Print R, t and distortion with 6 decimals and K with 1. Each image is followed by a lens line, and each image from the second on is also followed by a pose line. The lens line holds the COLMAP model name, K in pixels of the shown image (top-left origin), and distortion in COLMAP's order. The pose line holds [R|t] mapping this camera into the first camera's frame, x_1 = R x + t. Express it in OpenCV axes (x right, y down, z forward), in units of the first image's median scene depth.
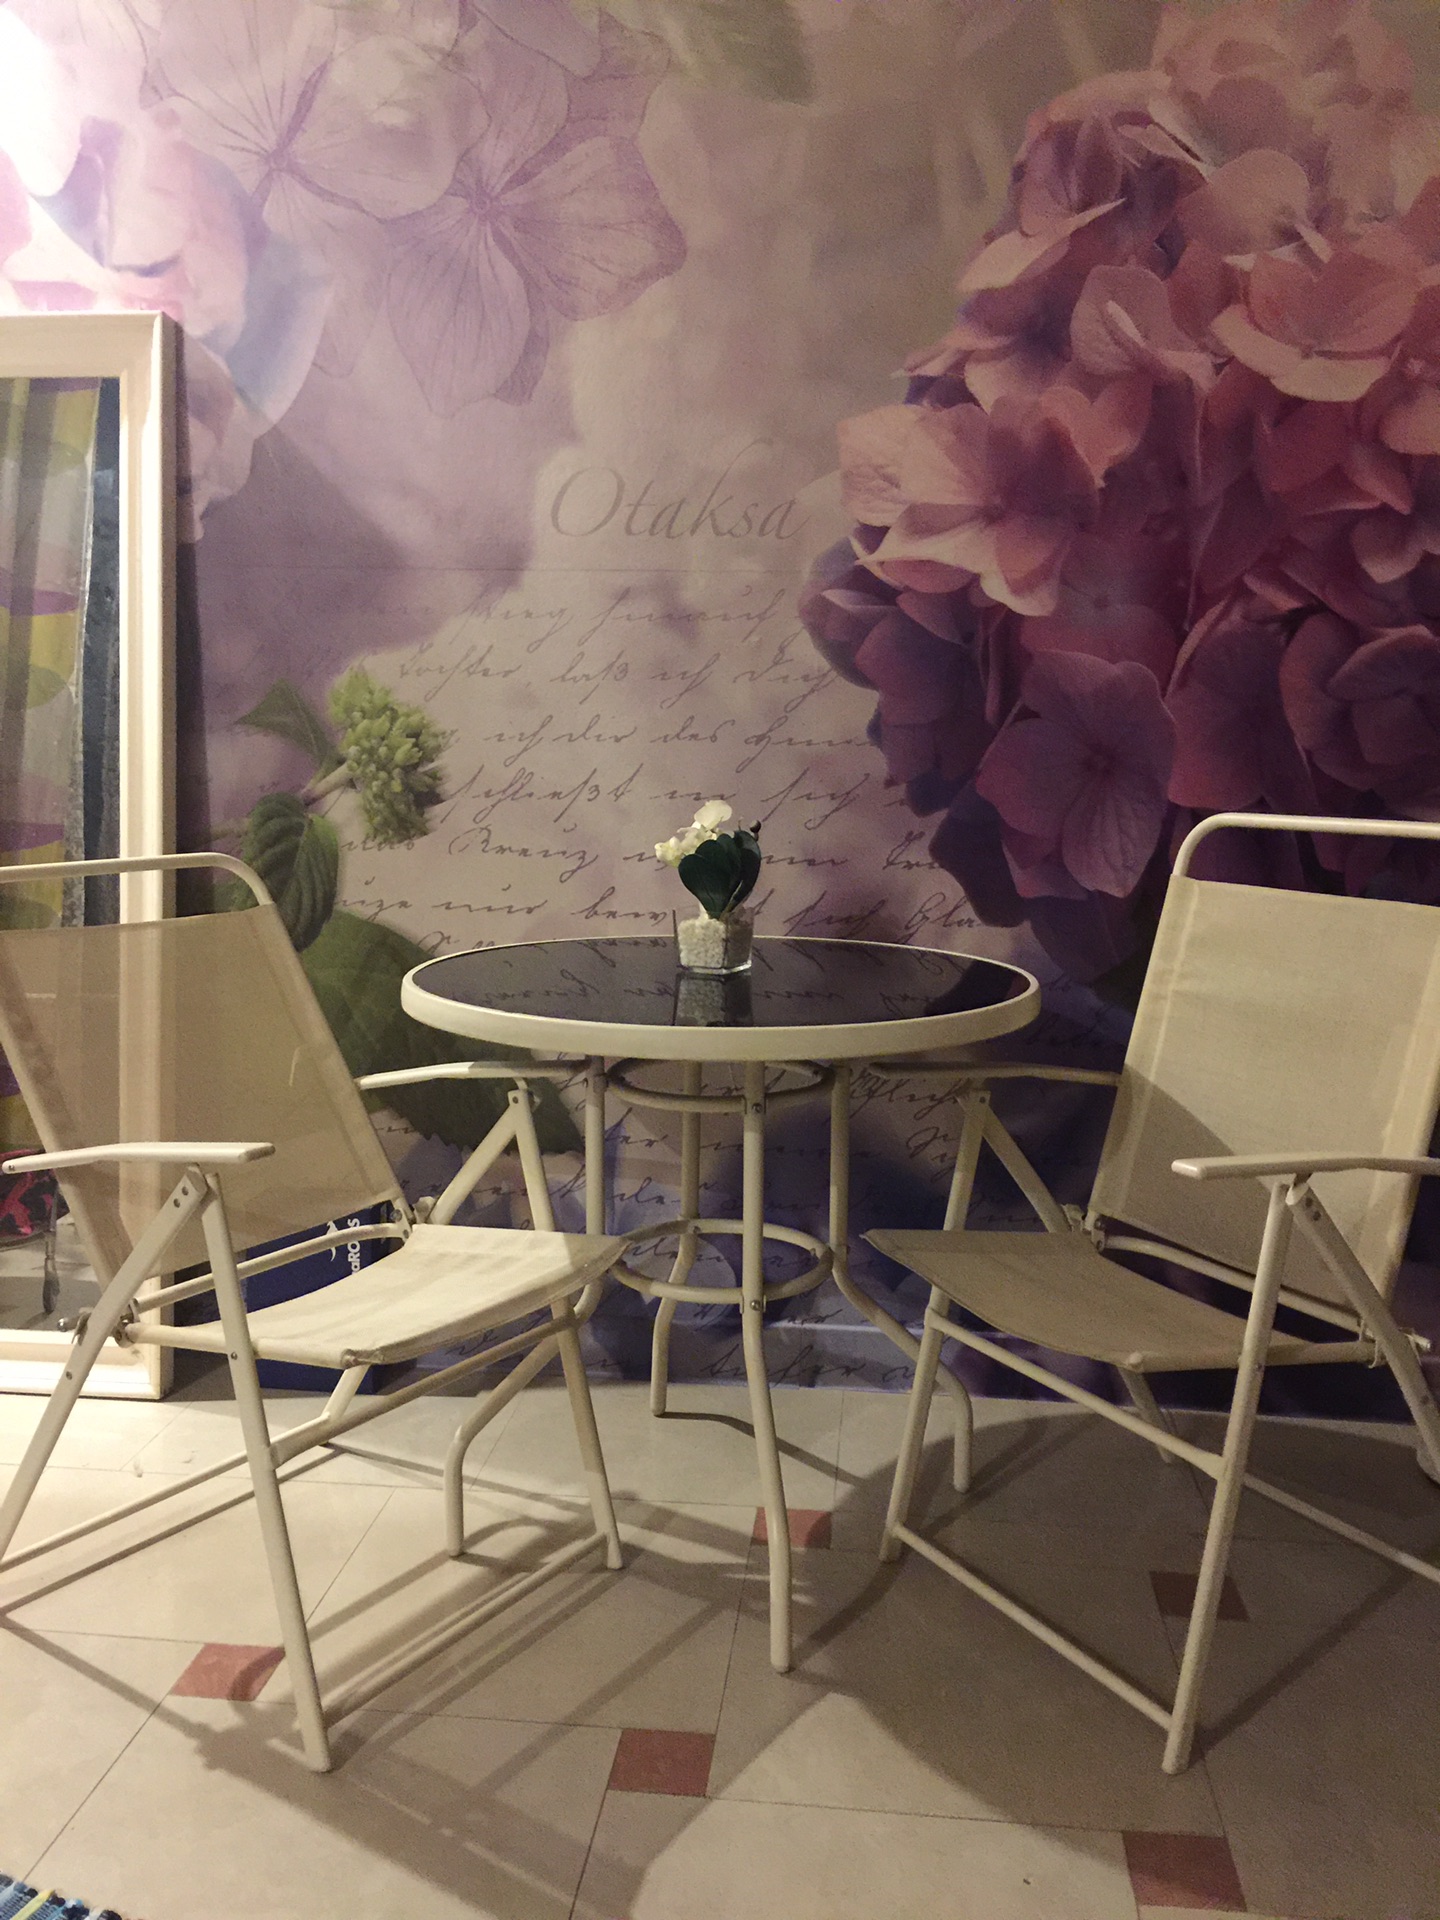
lens RADIAL K [[1646.1, 0, 720.0], [0, 1646.1, 960.0], [0, 0, 1]] dist [0.085385, -0.129336]
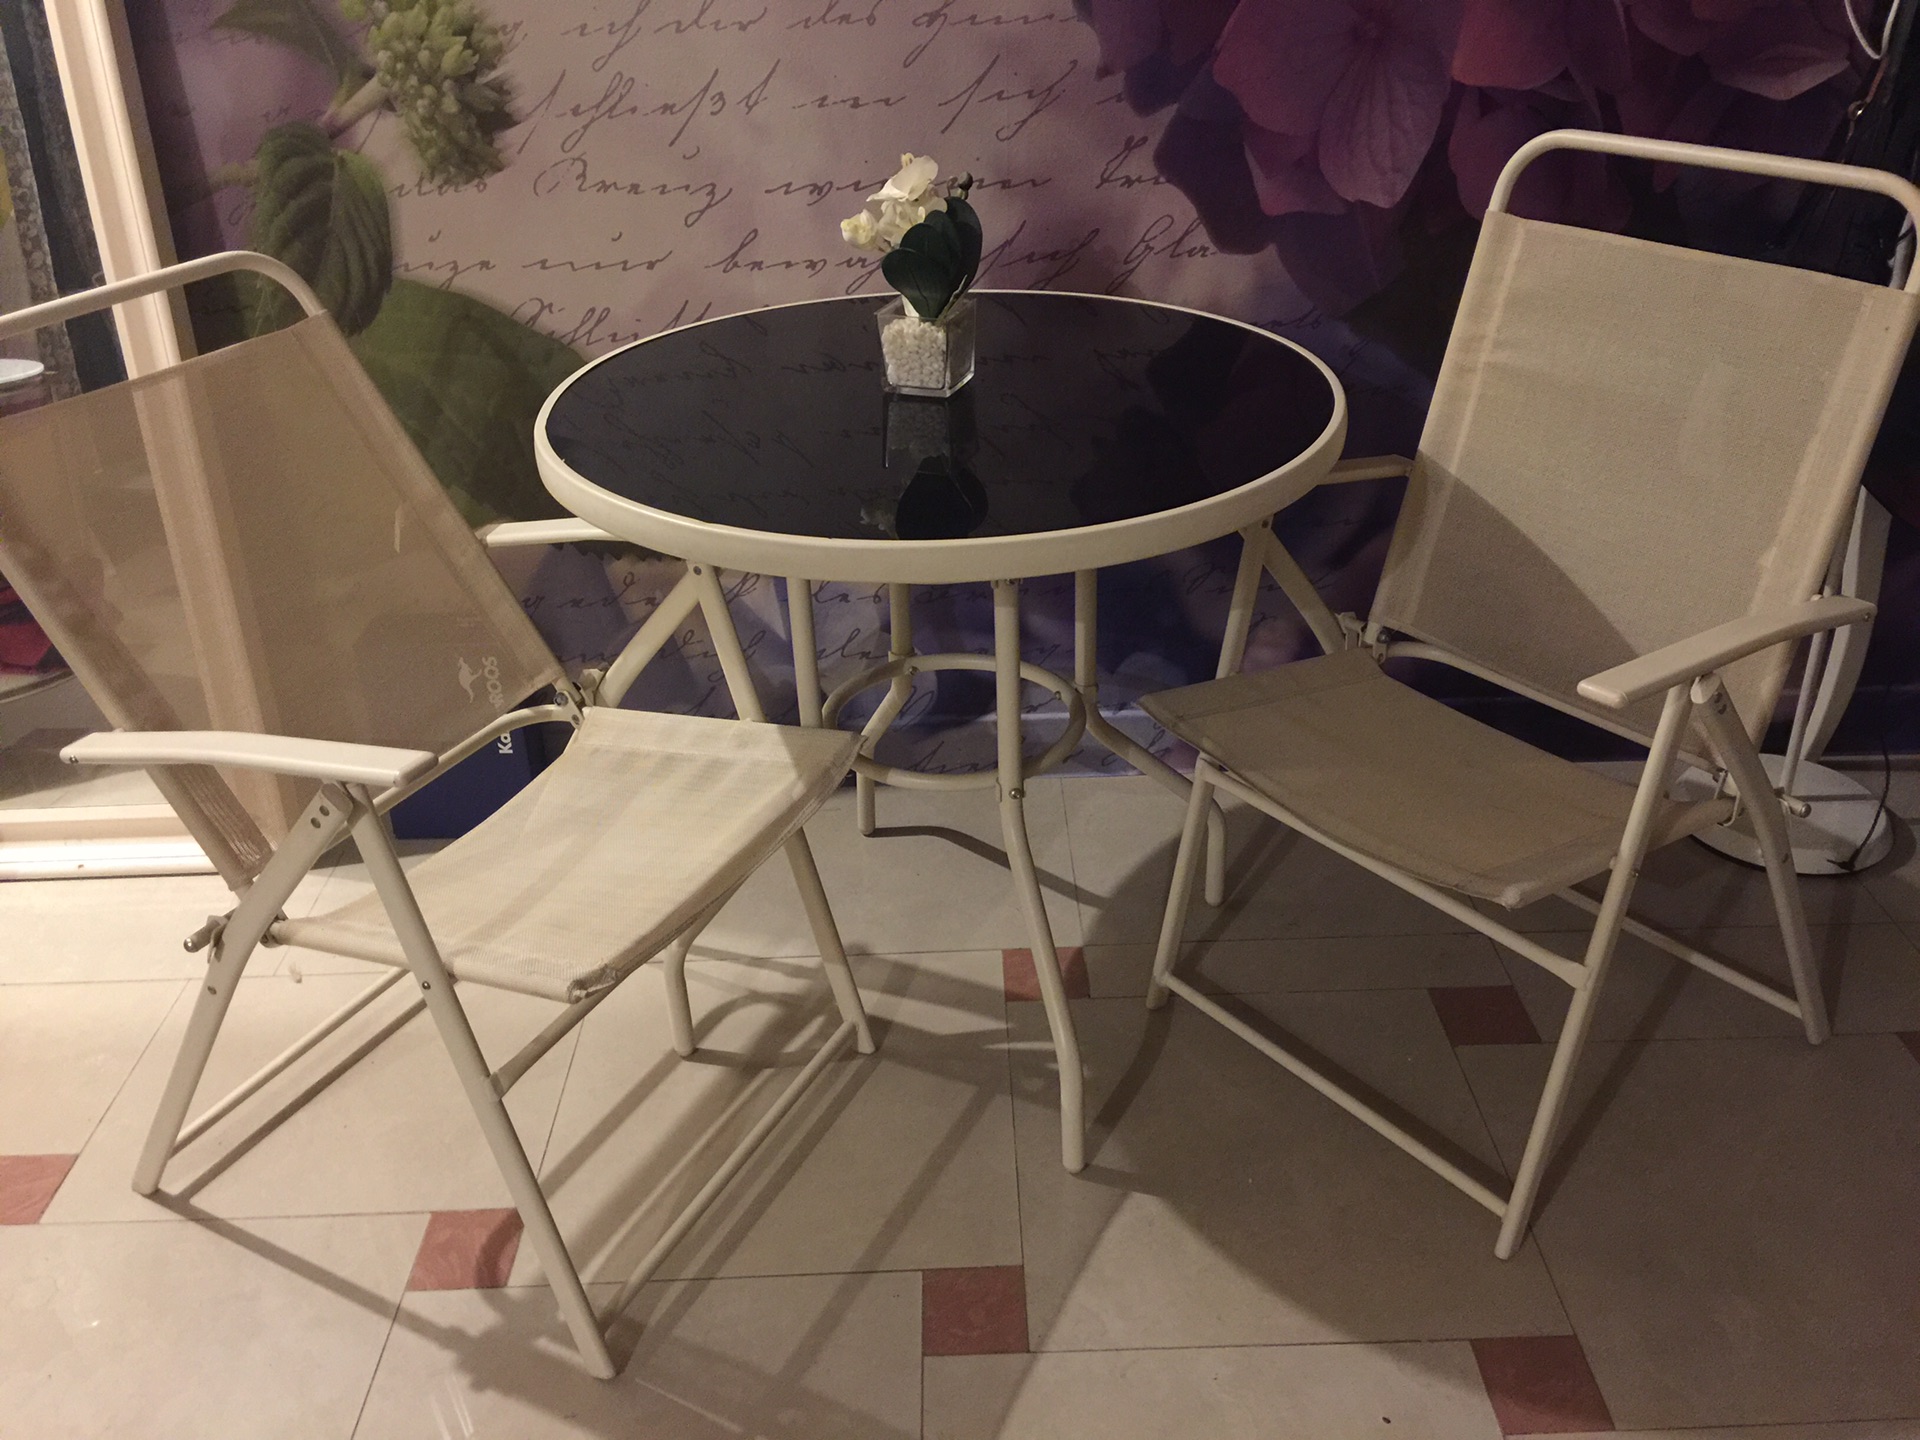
lens RADIAL K [[1646.1, 0, 971.3], [0, 1646.1, 722.0], [0, 0, 1]] dist [0.085385, -0.129336]
pose [[0.990586, -0.096569, 0.097029, -0.072052], [0.055878, 0.932282, 0.357390, -0.118438], [-0.124971, -0.348603, 0.928901, 0.196188]]
